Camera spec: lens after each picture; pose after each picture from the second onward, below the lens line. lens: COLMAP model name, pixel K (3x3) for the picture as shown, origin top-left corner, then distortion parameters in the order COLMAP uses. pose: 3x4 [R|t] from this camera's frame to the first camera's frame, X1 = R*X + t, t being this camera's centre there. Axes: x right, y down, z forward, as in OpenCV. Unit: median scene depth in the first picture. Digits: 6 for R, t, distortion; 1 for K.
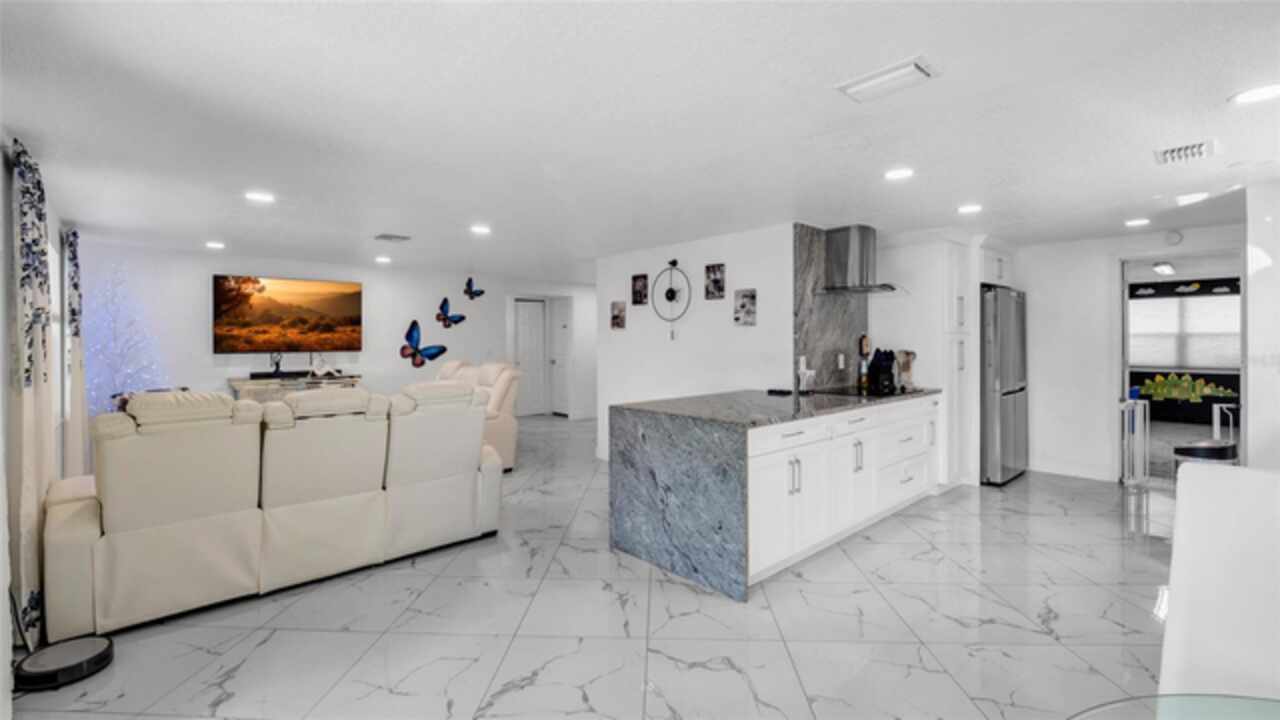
lens RADIAL K [[560.6, 0, 629.5], [0, 560.6, 336.9], [0, 0, 1]] dist [-0.006971, 0.000351]
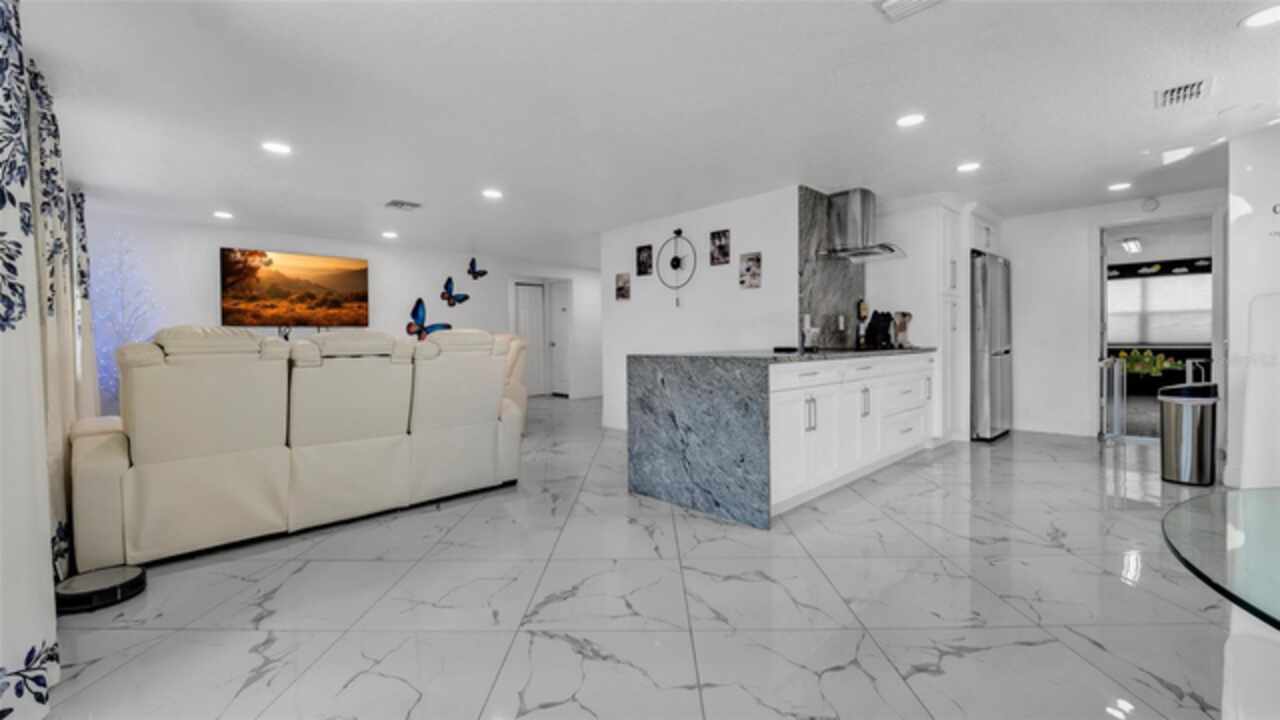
lens RADIAL K [[535.8, 0, 632.2], [0, 535.8, 347.7], [0, 0, 1]] dist [-0.002467, -0.002815]
pose [[0.999437, -0.007435, 0.032716, -0.046182], [0.006906, 0.999844, 0.016228, 0.073719], [-0.032832, -0.015992, 0.999333, 0.014408]]
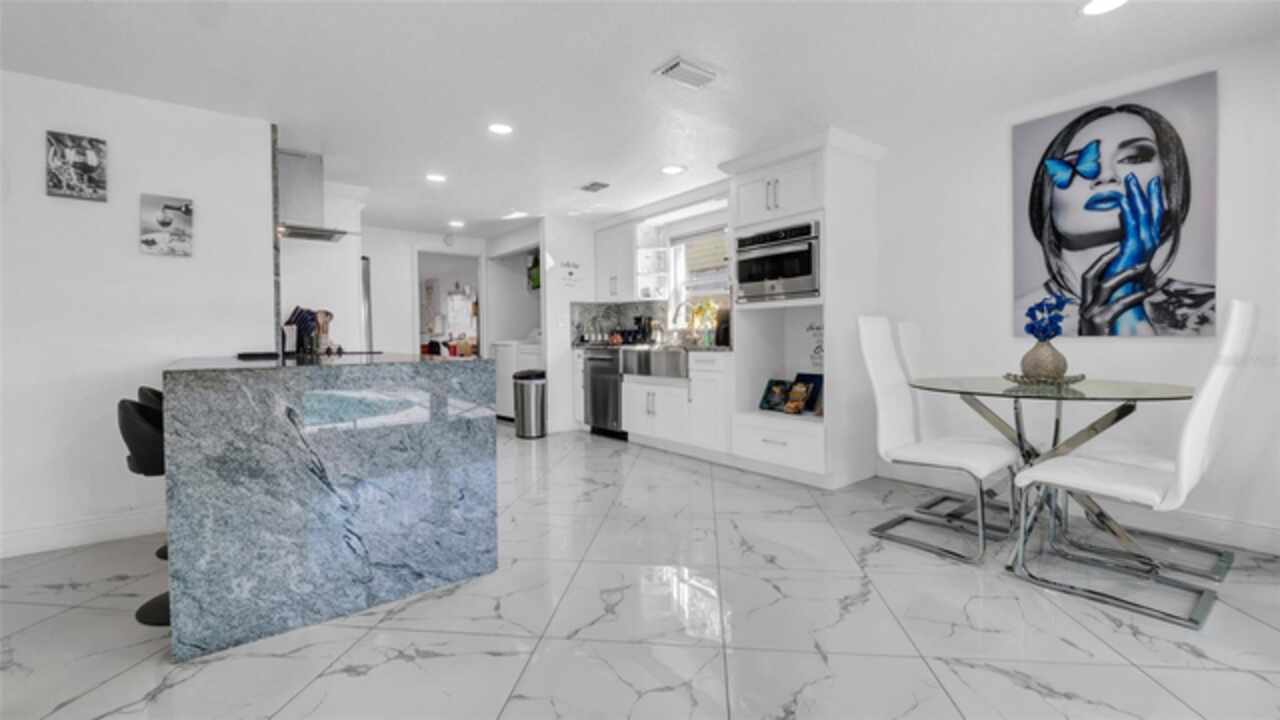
lens RADIAL K [[535.8, 0, 645.4], [0, 535.8, 350.1], [0, 0, 1]] dist [-0.002467, -0.002815]
pose [[0.045297, -0.019173, 0.998790, -0.365916], [0.006041, 0.999803, 0.018918, 0.078050], [-0.998955, 0.005177, 0.045404, 0.453498]]
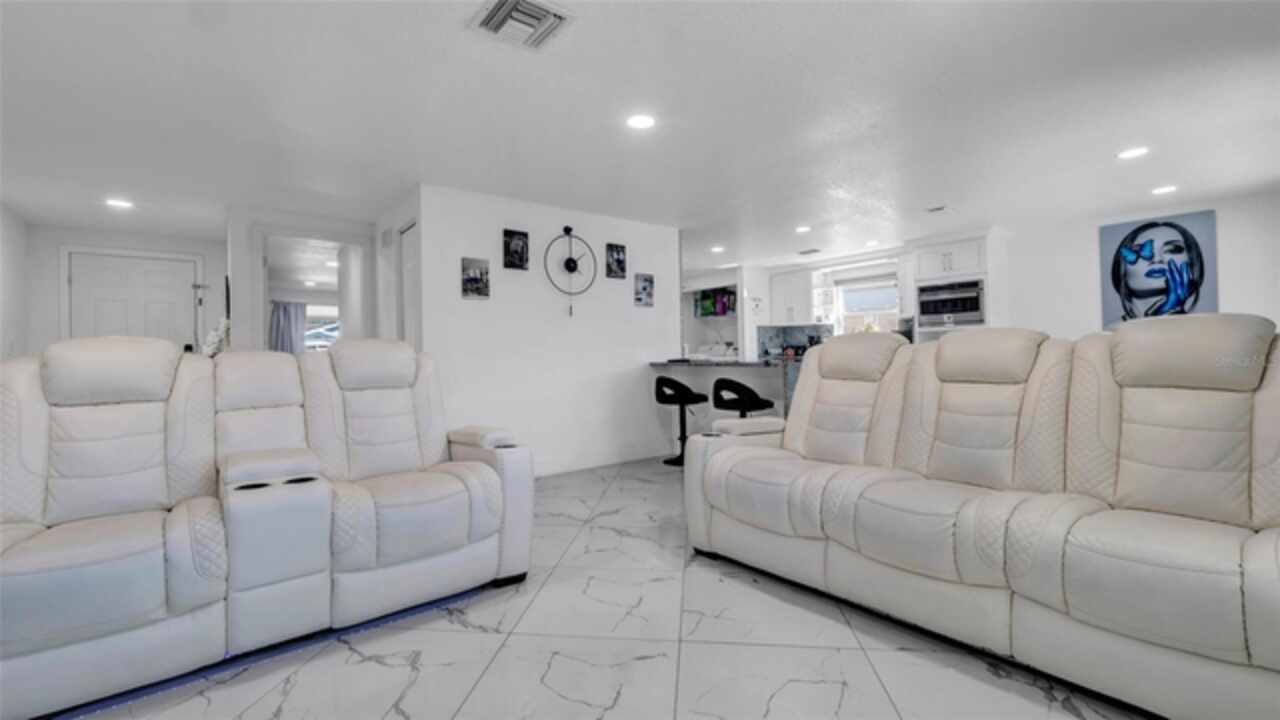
lens RADIAL K [[535.8, 0, 638.9], [0, 535.8, 350.5], [0, 0, 1]] dist [-0.002467, -0.002815]
pose [[0.044336, 0.010046, 0.998966, -0.880194], [0.016347, 0.999808, -0.010780, 0.081615], [-0.998883, 0.016808, 0.044163, 0.979154]]
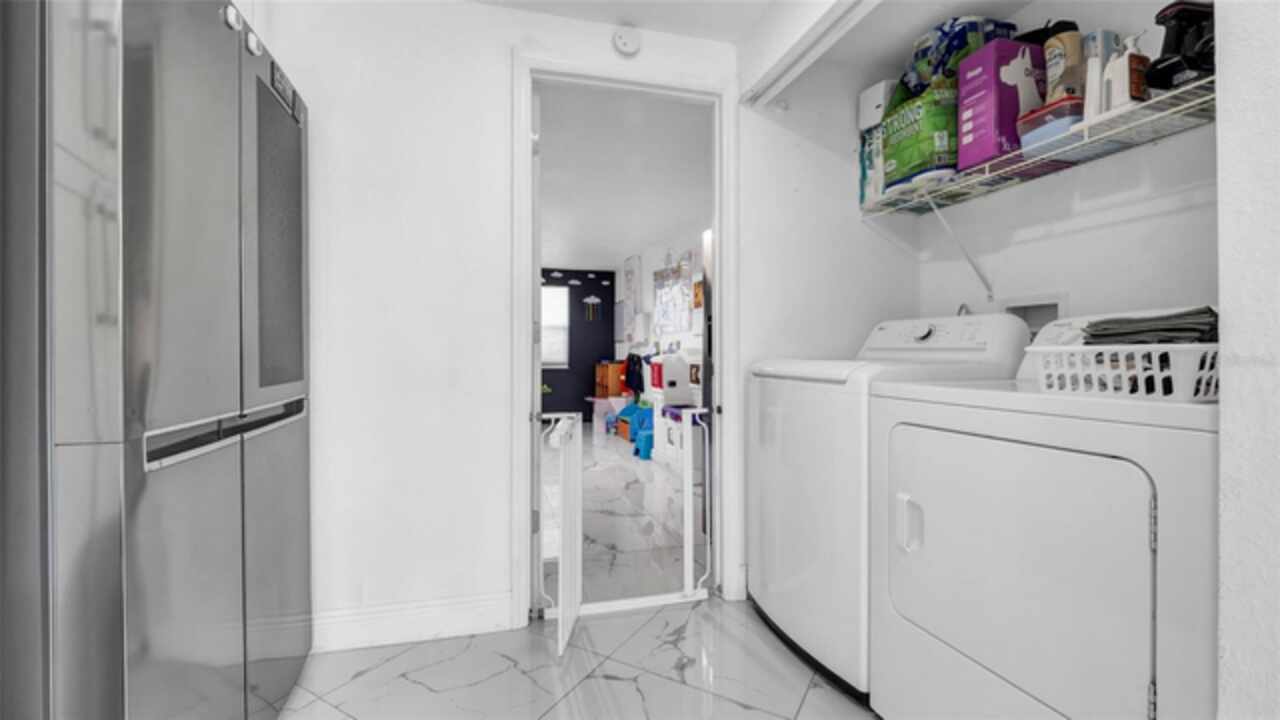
lens RADIAL K [[535.8, 0, 637.1], [0, 535.8, 354.2], [0, 0, 1]] dist [-0.002467, -0.002815]
pose [[0.446092, 0.000362, 0.894987, 0.611939], [-0.004069, 0.999990, 0.001623, 0.073229], [-0.894978, -0.004366, 0.446089, 0.819594]]
